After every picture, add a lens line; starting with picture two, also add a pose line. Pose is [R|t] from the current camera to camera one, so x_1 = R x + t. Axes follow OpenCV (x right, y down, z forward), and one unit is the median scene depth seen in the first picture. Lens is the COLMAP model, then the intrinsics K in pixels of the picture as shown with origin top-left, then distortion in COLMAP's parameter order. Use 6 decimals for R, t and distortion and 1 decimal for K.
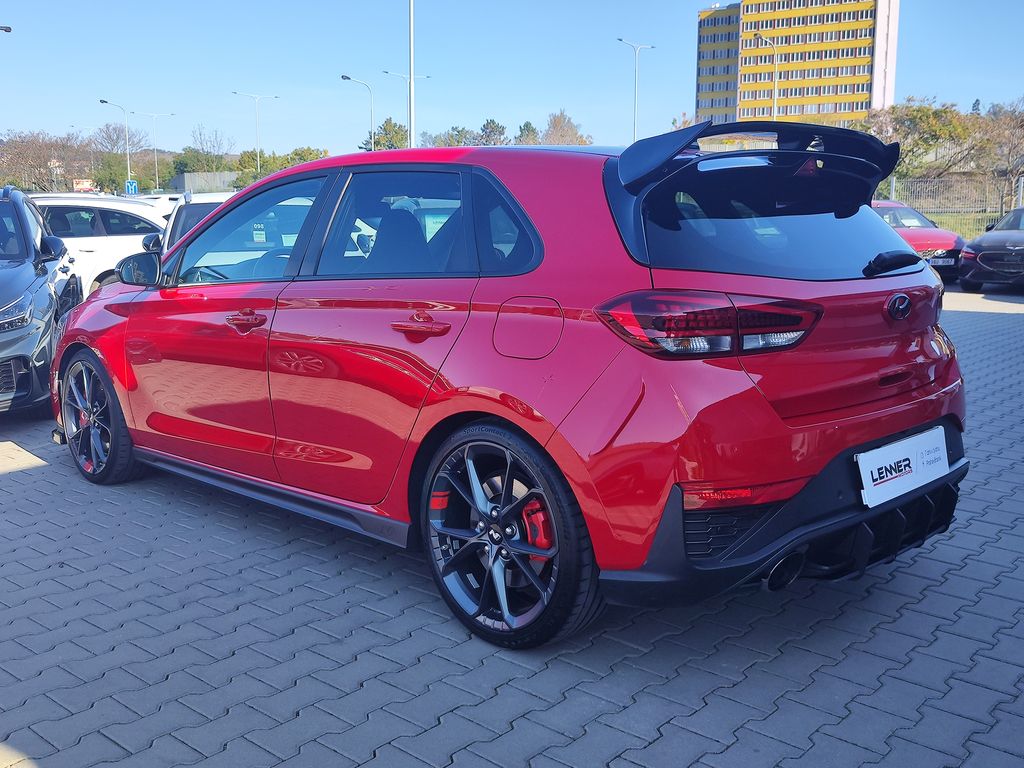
lens RADIAL K [[1032.9, 0, 512.0], [0, 1032.9, 384.0], [0, 0, 1]] dist [-0.011196, -0.012721]
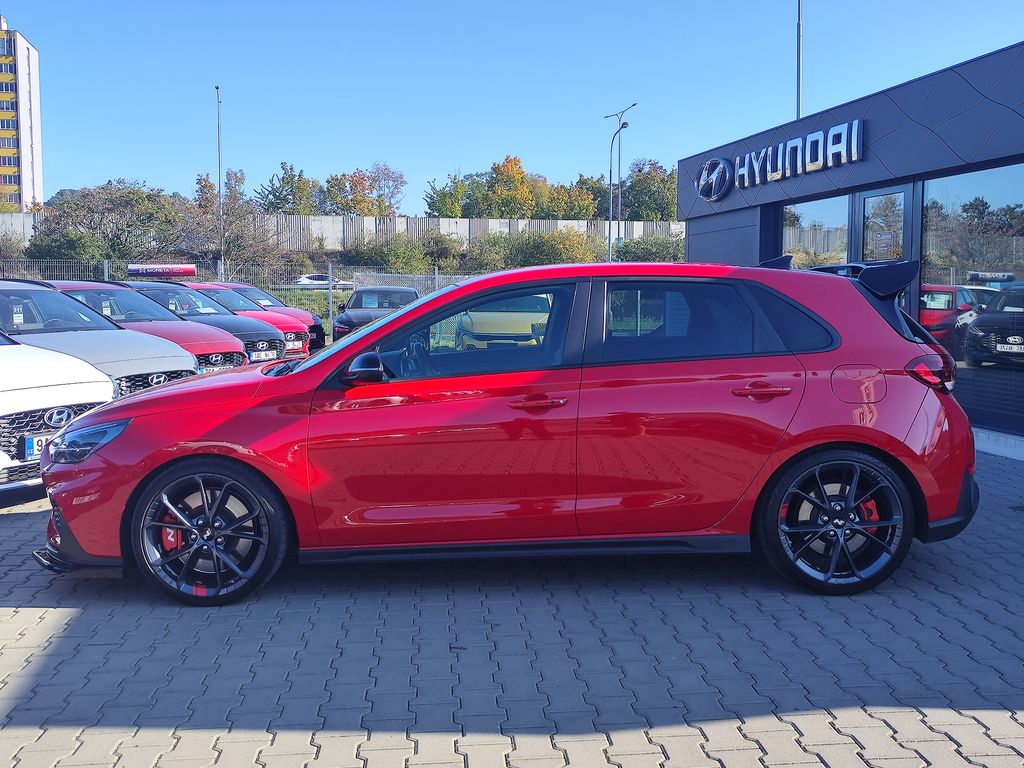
lens RADIAL K [[1032.9, 0, 512.0], [0, 1032.9, 384.0], [0, 0, 1]] dist [-0.011196, -0.012721]
pose [[0.693355, -0.063154, 0.717824, -1.195863], [0.114269, 0.993184, -0.022994, -0.065116], [-0.711479, 0.097969, 0.695845, 0.215781]]
